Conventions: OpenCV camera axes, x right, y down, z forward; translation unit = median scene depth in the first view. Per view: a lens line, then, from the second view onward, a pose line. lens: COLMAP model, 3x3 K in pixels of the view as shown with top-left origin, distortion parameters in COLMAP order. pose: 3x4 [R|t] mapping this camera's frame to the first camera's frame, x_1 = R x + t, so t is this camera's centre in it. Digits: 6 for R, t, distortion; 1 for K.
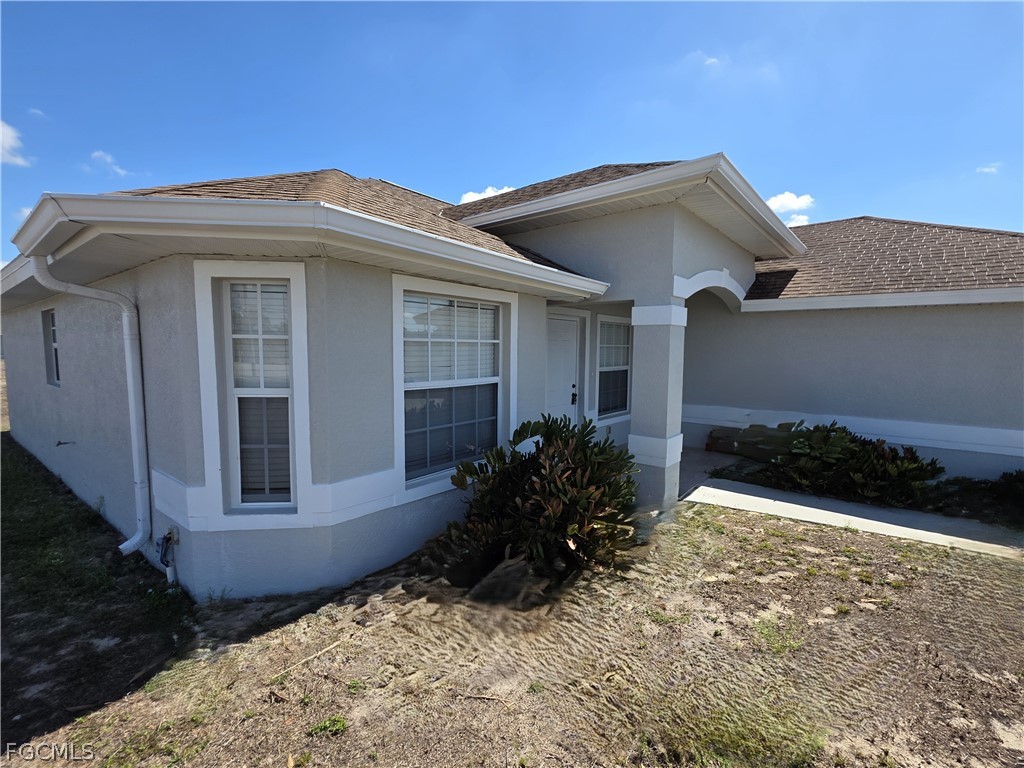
lens RADIAL K [[467.7, 0, 505.2], [0, 467.7, 385.9], [0, 0, 1]] dist [0.004932, 0.000257]
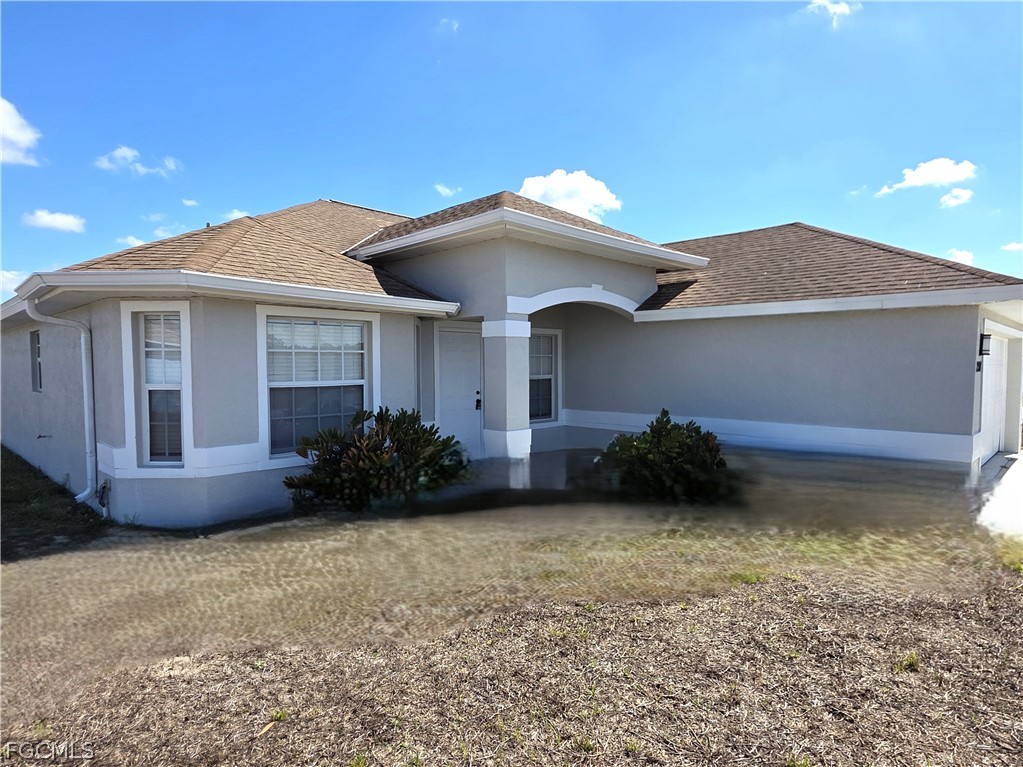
lens RADIAL K [[602.4, 0, 517.3], [0, 602.4, 386.7], [0, 0, 1]] dist [0.003844, 0.001226]
pose [[0.995338, -0.006066, -0.096262, 0.682336], [0.001984, 0.999097, -0.042452, 0.084886], [0.096433, 0.042063, 0.994450, -0.696176]]
